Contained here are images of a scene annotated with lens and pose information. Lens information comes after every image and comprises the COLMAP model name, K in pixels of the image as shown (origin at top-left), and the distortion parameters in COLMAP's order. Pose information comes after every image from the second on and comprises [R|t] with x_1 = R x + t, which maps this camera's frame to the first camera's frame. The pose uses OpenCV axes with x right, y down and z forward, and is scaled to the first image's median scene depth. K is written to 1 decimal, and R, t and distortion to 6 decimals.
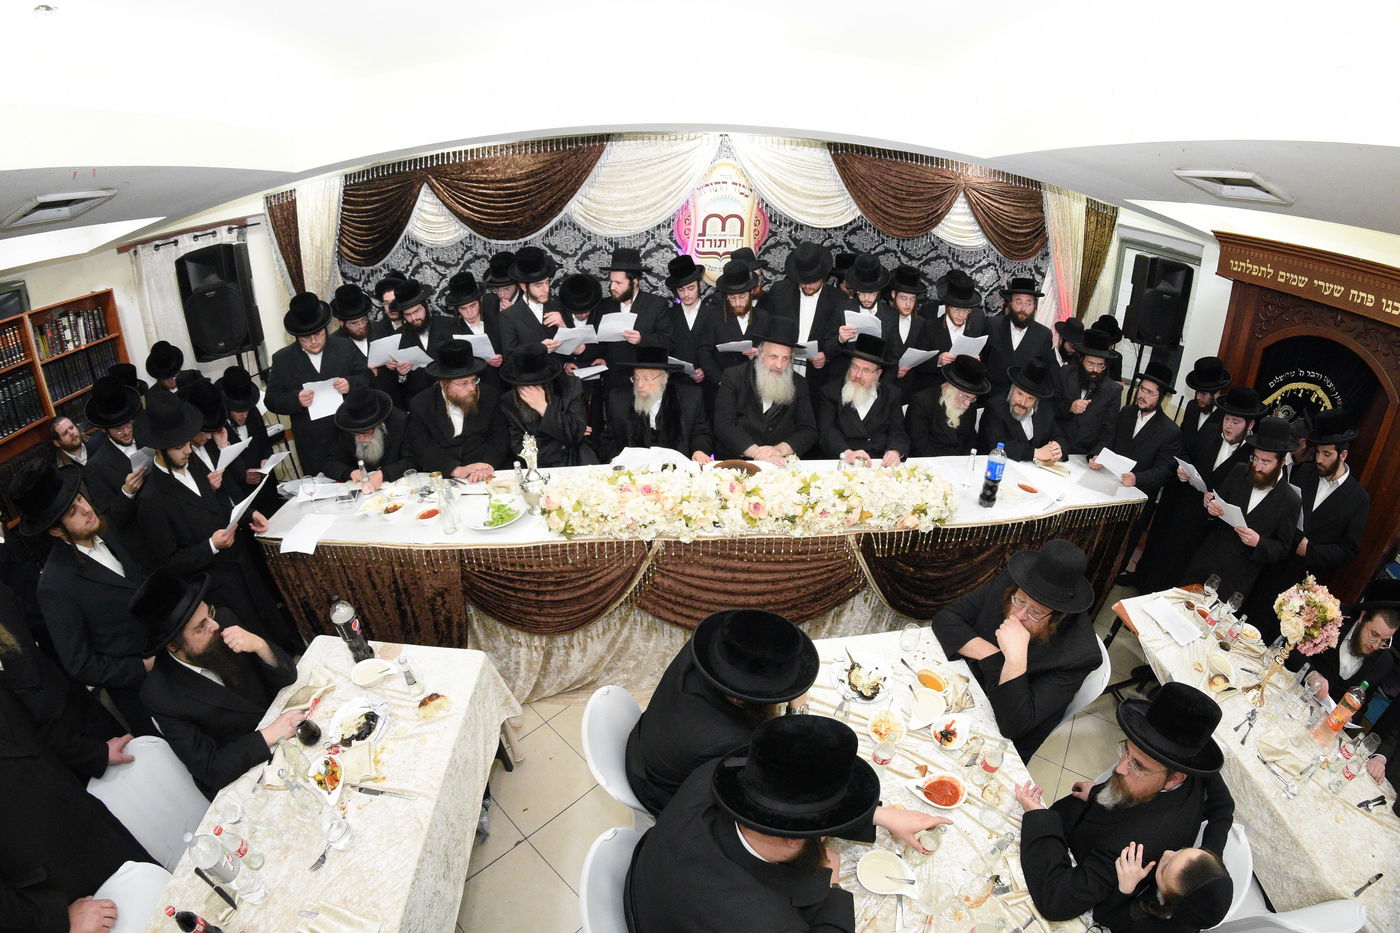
lens RADIAL K [[497.5, 0, 694.7], [0, 497.5, 462.3], [0, 0, 1]] dist [-0.247951, 0.064060]
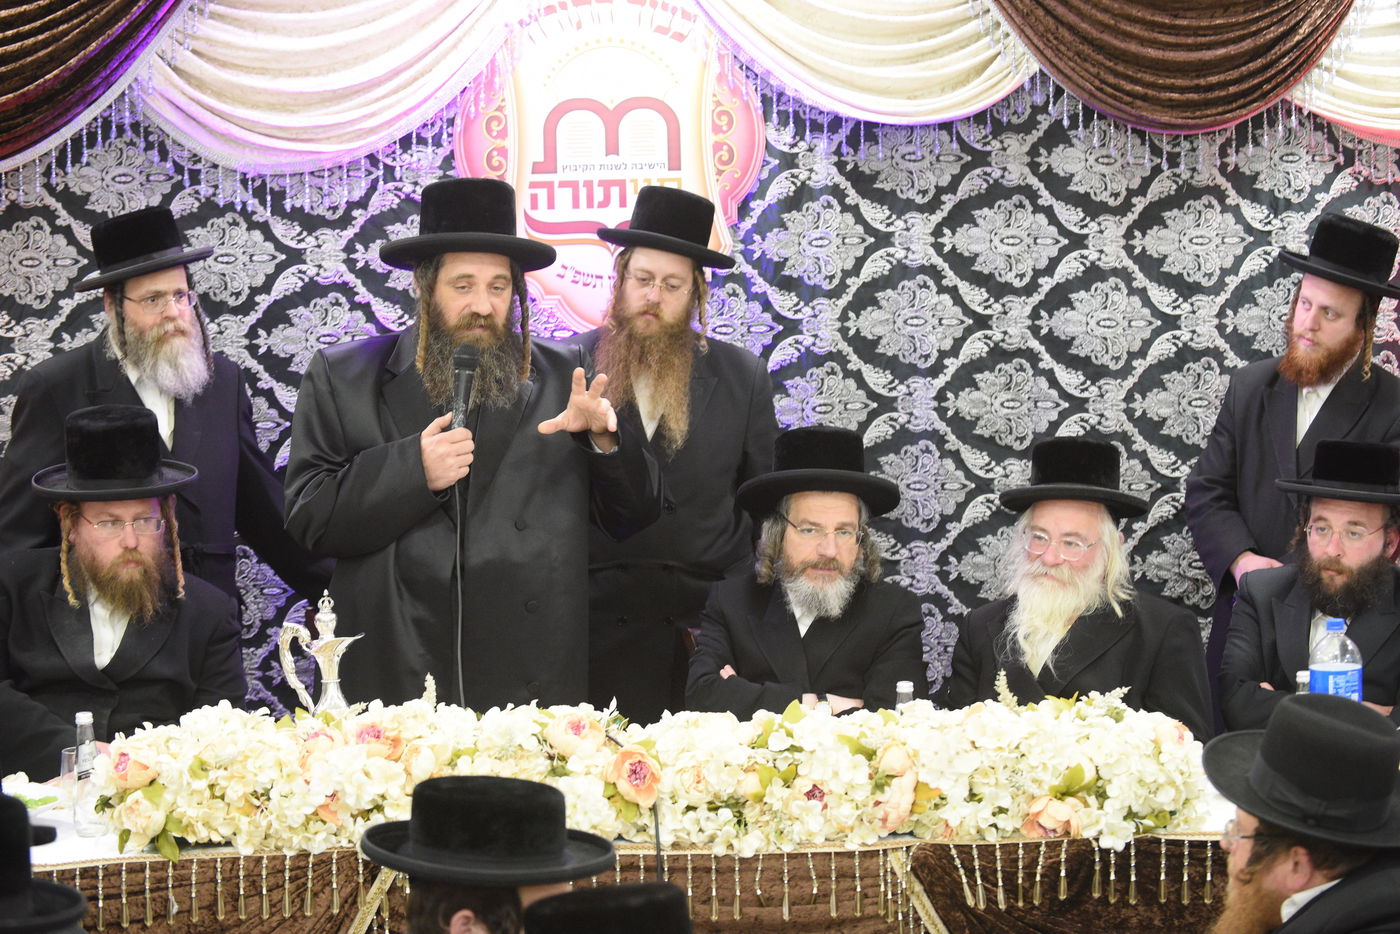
lens RADIAL K [[2901.9, 0, 699.8], [0, 2901.9, 467.1], [0, 0, 1]] dist [-0.388029, 0.162899]
pose [[0.999580, -0.018436, 0.022381, 0.113430], [0.025255, 0.932774, -0.359575, 0.631998], [-0.014247, 0.359989, 0.932848, -1.146482]]
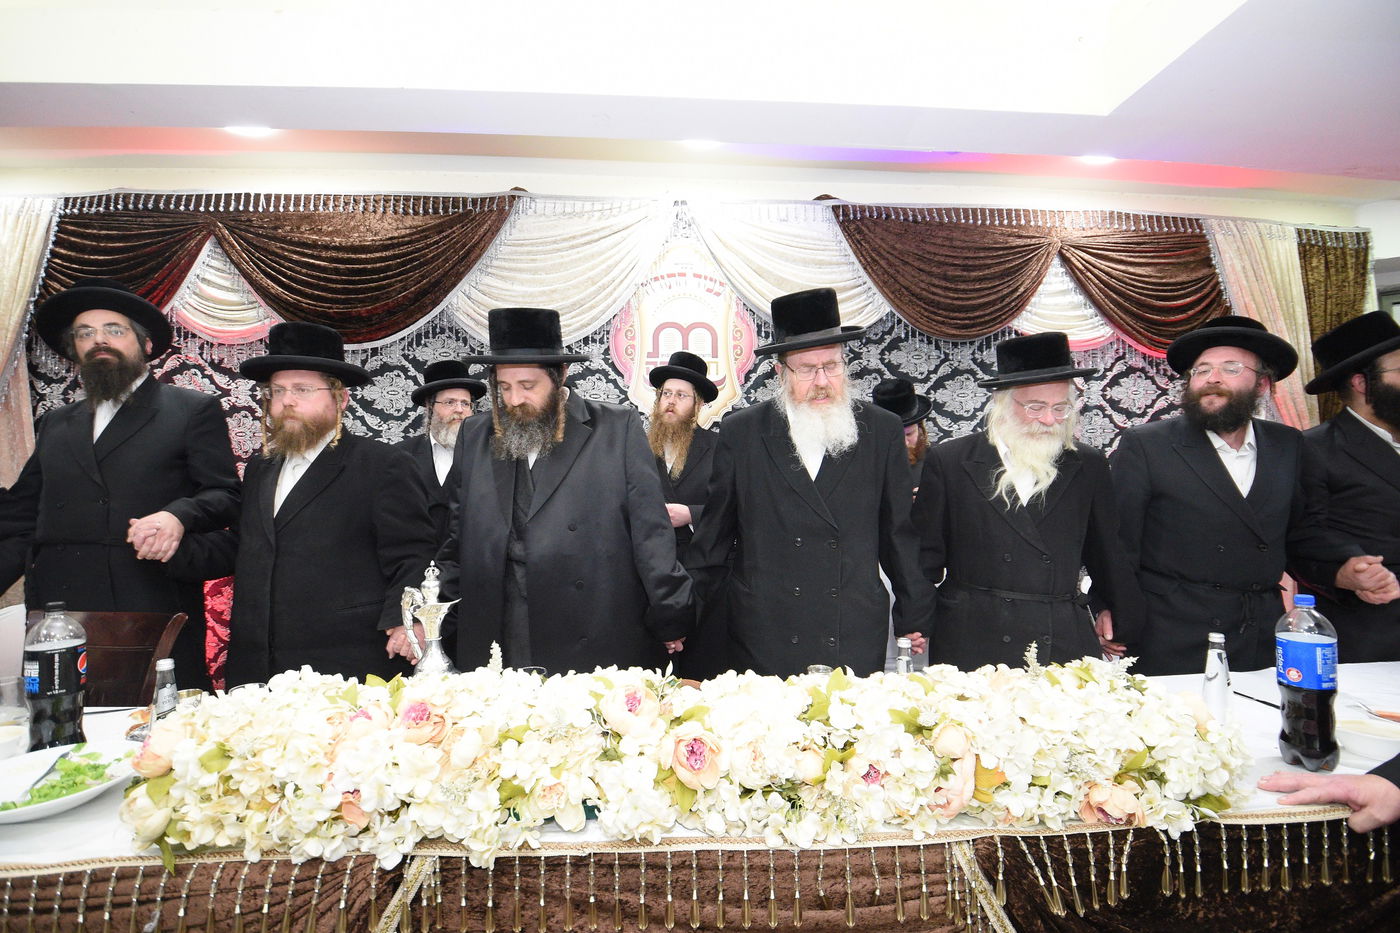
lens RADIAL K [[622.9, 0, 696.2], [0, 622.9, 463.3], [0, 0, 1]] dist [0.008282, -0.022930]
pose [[0.999965, -0.008411, 0.000318, 0.116047], [0.007617, 0.888218, -0.459360, 0.100731], [0.003581, 0.459346, 0.888250, 0.414043]]
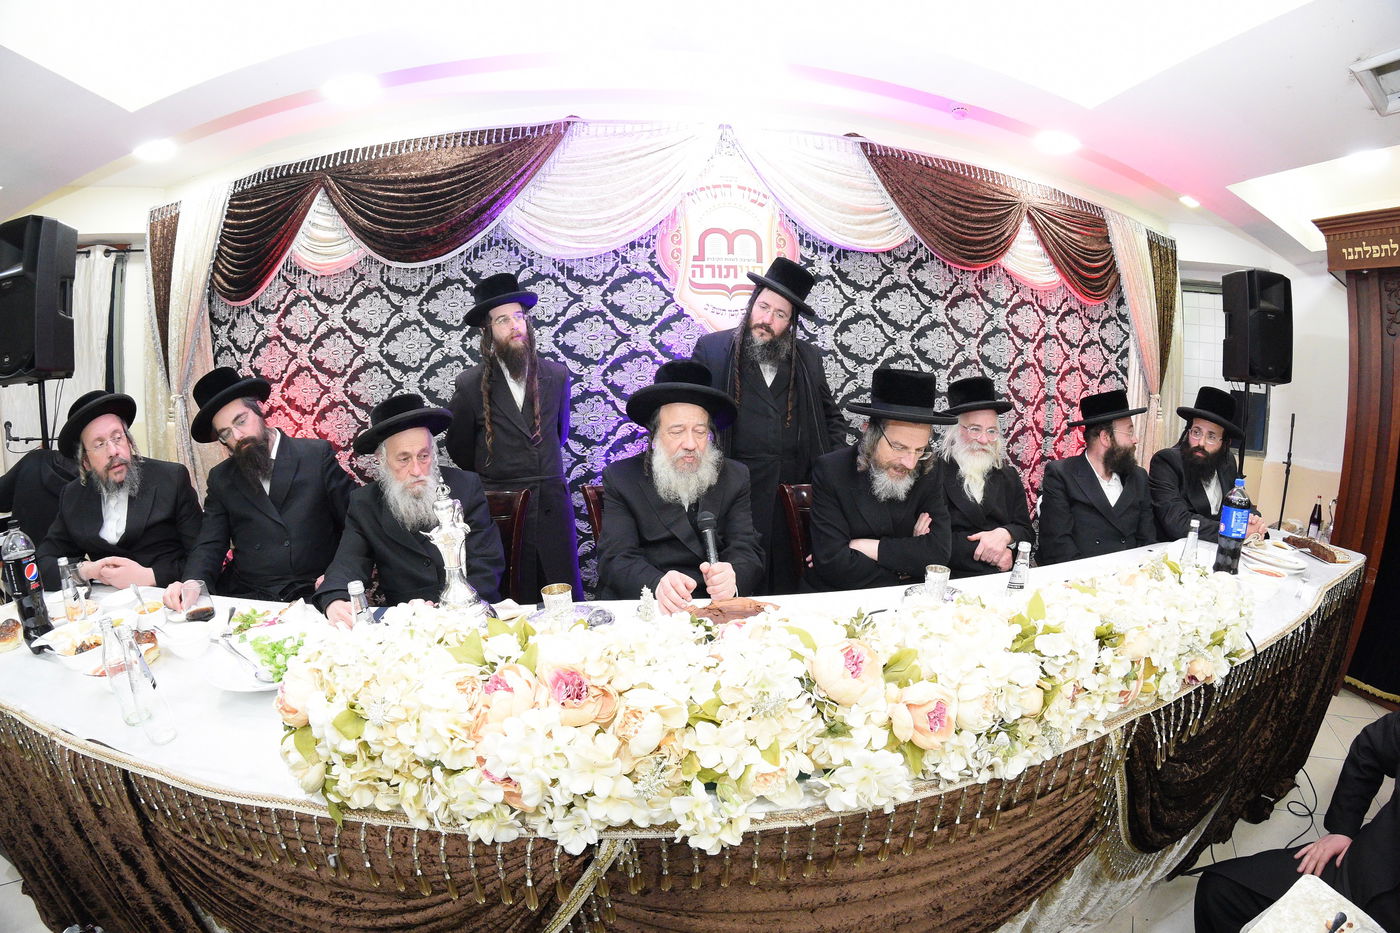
lens RADIAL K [[505.0, 0, 698.5], [0, 505.0, 462.3], [0, 0, 1]] dist [-0.267112, 0.070590]
pose [[0.998486, -0.015713, 0.052718, -0.034113], [0.031157, 0.951339, -0.306567, 0.017192], [-0.045336, 0.307746, 0.950388, 0.635906]]
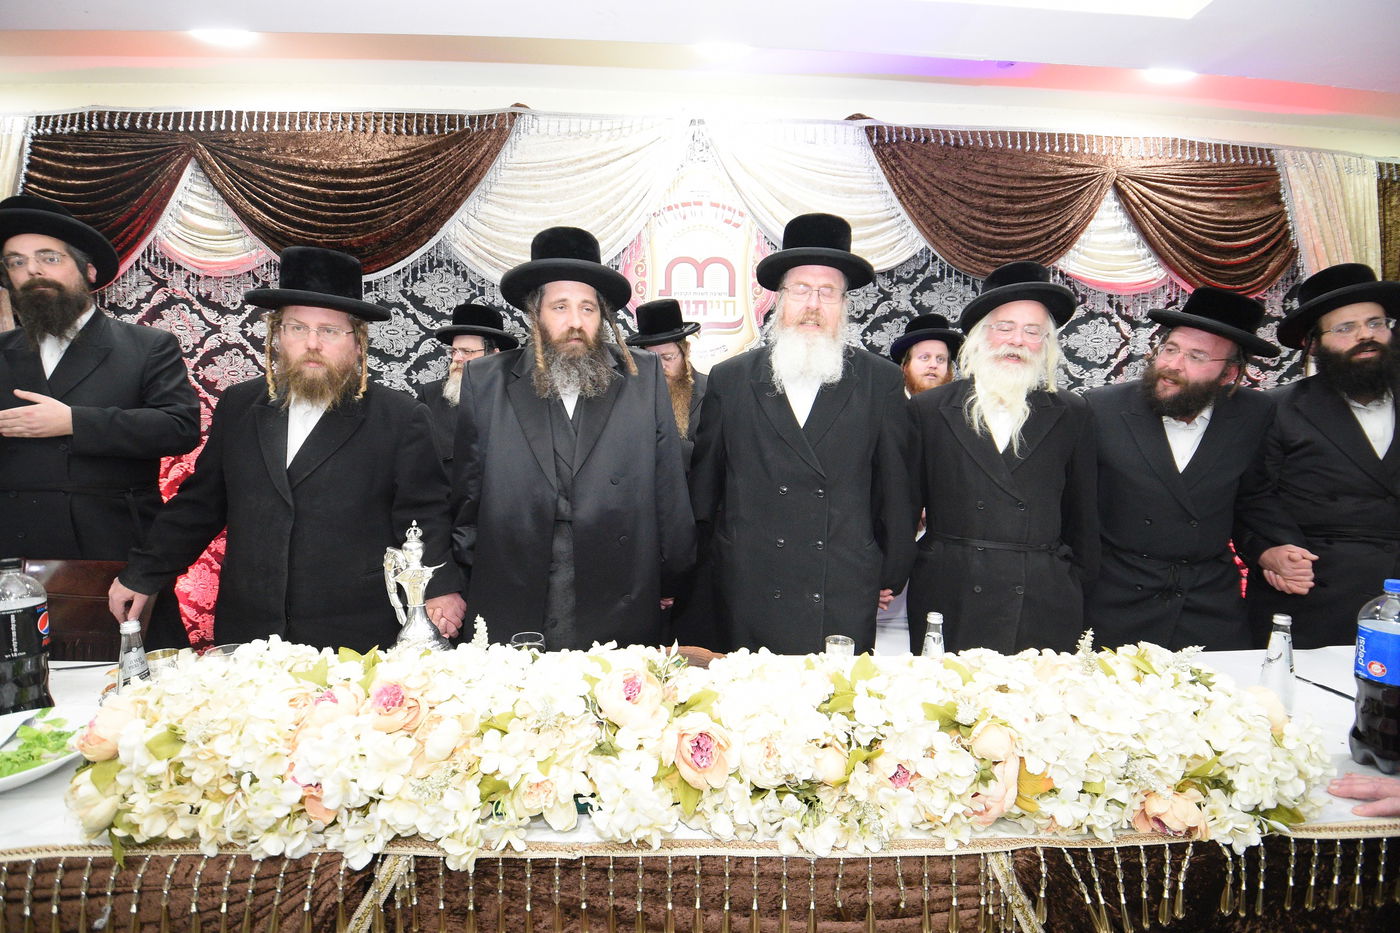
lens RADIAL K [[622.9, 0, 696.2], [0, 622.9, 463.3], [0, 0, 1]] dist [0.008282, -0.022930]
pose [[0.999719, 0.009175, -0.021870, 0.117583], [-0.016745, 0.926077, -0.376962, 0.062343], [0.016794, 0.377222, 0.925971, 0.470745]]
